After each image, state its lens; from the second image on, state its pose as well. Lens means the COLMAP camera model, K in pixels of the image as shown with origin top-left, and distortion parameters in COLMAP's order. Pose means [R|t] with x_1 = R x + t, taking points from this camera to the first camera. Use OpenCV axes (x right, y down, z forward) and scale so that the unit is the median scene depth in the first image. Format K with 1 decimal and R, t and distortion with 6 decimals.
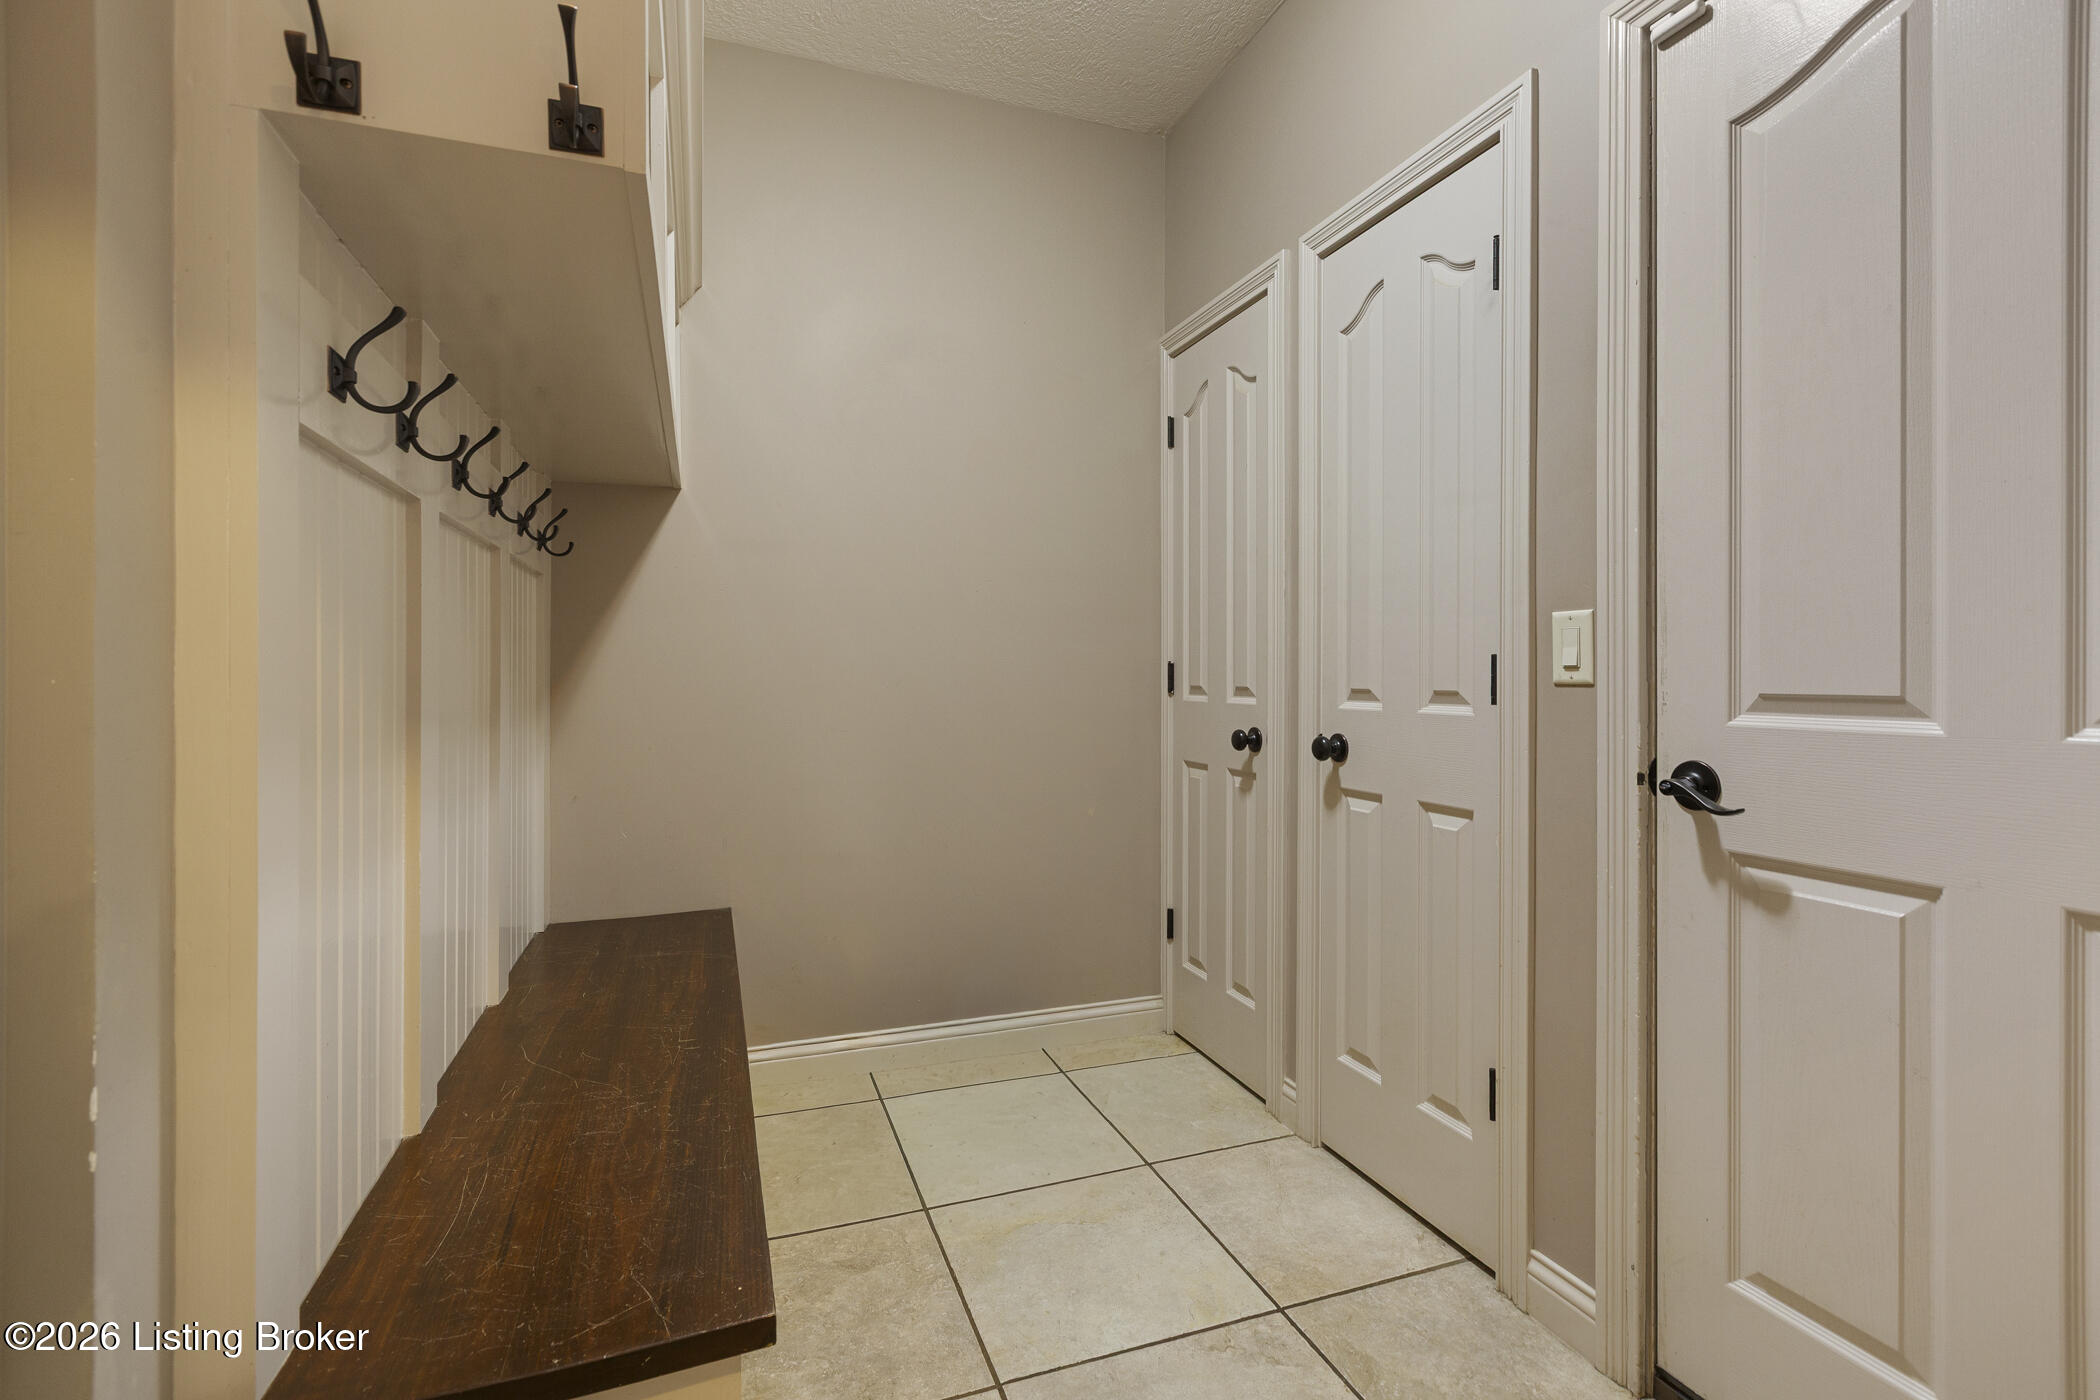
lens RADIAL K [[940.1, 0, 1055.1], [0, 940.1, 687.3], [0, 0, 1]] dist [0.006794, -0.000960]
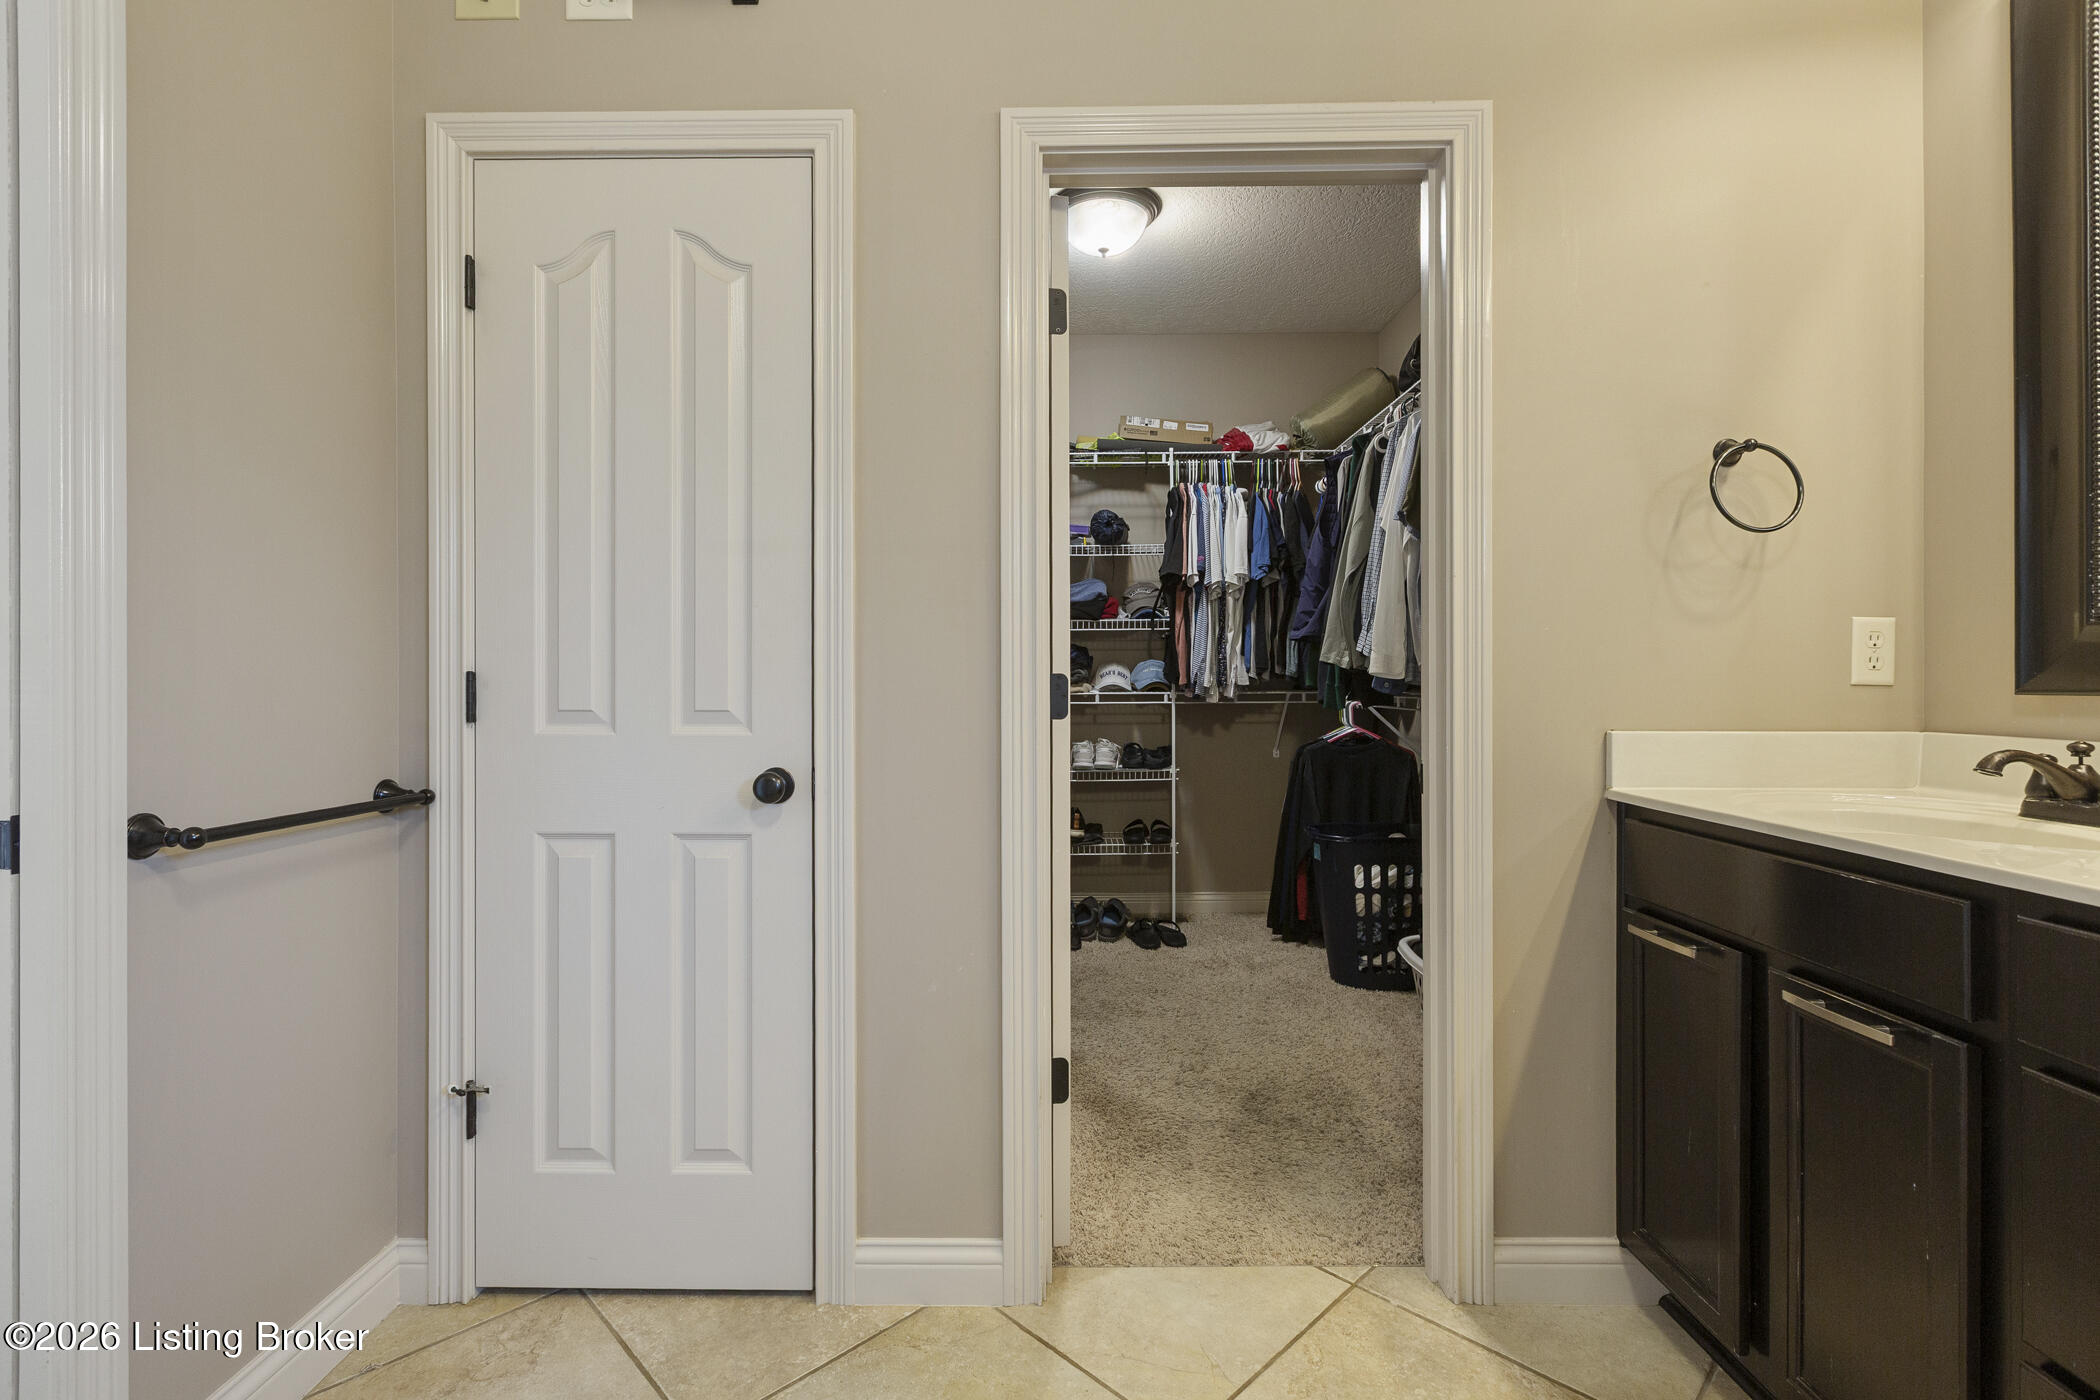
lens RADIAL K [[749.0, 0, 1043.7], [0, 749.0, 689.6], [0, 0, 1]] dist [0.002068, 0.000078]
pose [[0.356047, -0.010888, 0.934405, -0.214574], [0.027376, 0.999624, 0.001217, -0.008868], [-0.934067, 0.025147, 0.356211, 0.560440]]
